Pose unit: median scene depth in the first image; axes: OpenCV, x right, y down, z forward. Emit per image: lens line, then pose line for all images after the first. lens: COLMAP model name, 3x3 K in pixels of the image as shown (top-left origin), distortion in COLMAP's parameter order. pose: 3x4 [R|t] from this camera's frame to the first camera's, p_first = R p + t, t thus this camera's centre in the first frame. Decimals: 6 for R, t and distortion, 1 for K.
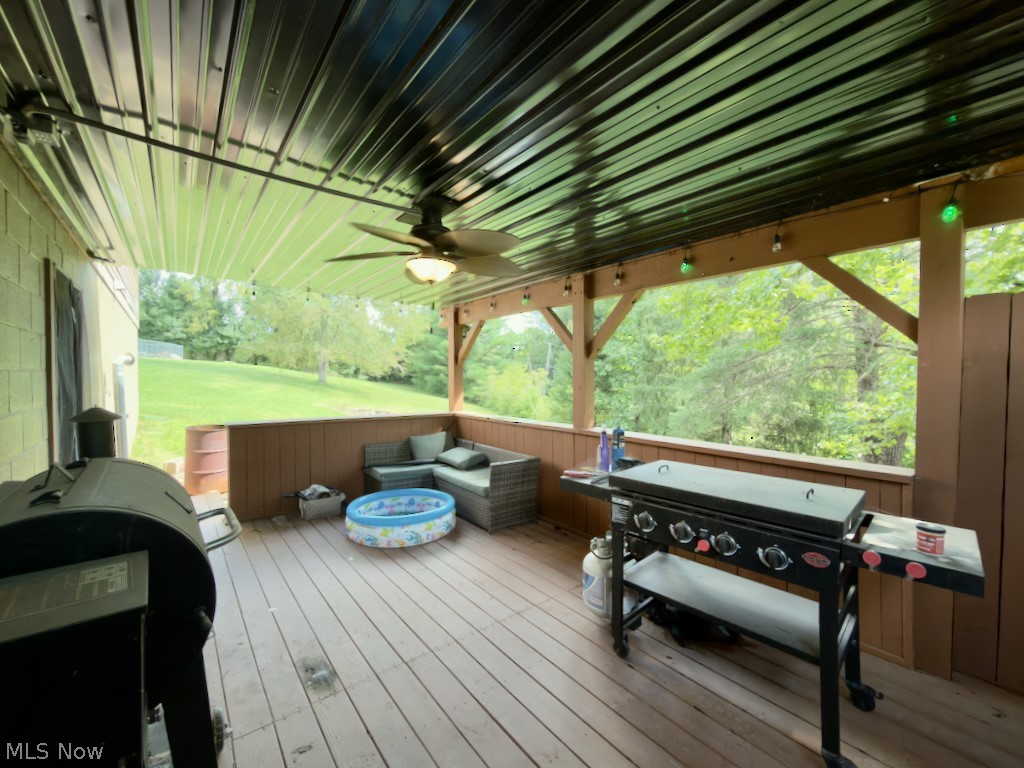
lens RADIAL K [[412.6, 0, 511.1], [0, 412.6, 393.1], [0, 0, 1]] dist [0.003946, 0.000186]
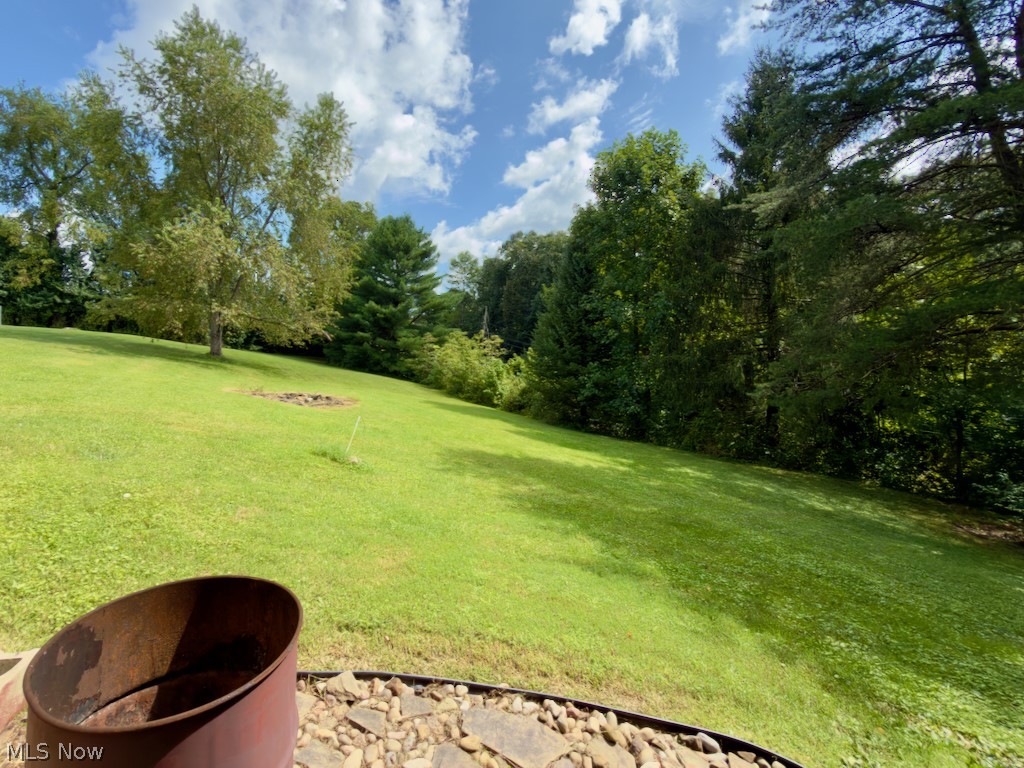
lens RADIAL K [[456.2, 0, 481.0], [0, 456.2, 342.7], [0, 0, 1]] dist [-0.001711, -0.000734]
pose [[0.989754, -0.006369, 0.142642, -0.073077], [0.012814, 0.998936, -0.044310, -0.004644], [-0.142208, 0.045684, 0.988782, 0.091045]]
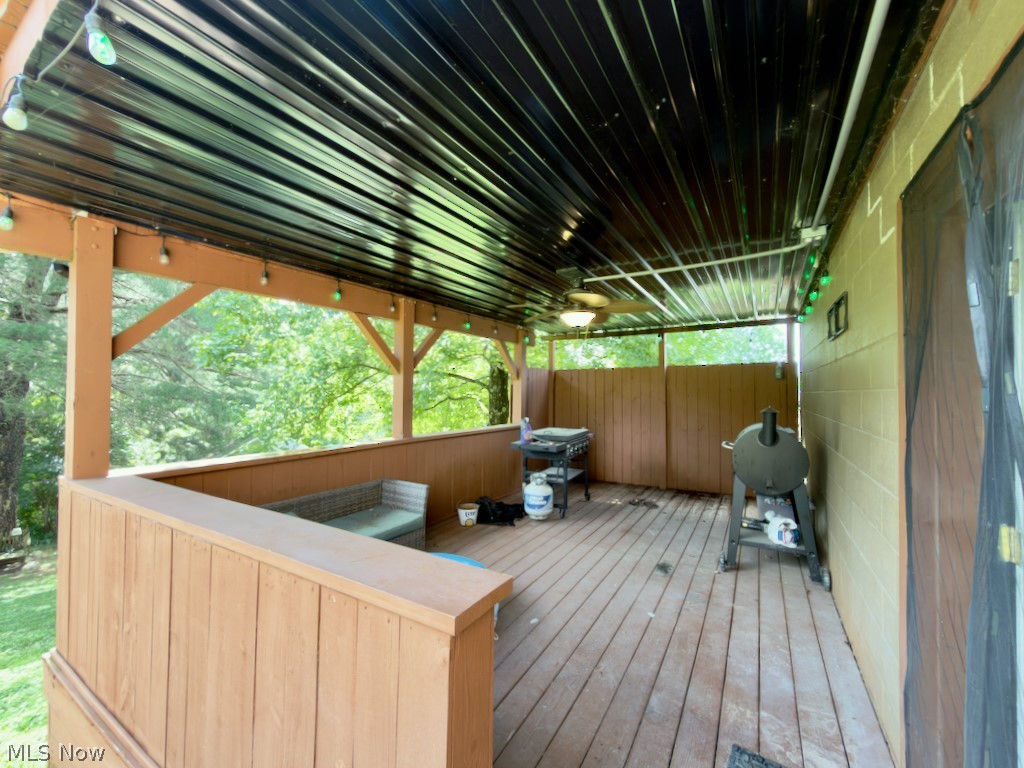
lens RADIAL K [[412.6, 0, 507.7], [0, 412.6, 382.8], [0, 0, 1]] dist [0.003946, 0.000186]
pose [[-0.325624, 0.022054, 0.945242, -0.610162], [0.044786, 0.998966, -0.007879, -0.026474], [-0.944438, 0.039768, -0.326275, 0.696526]]
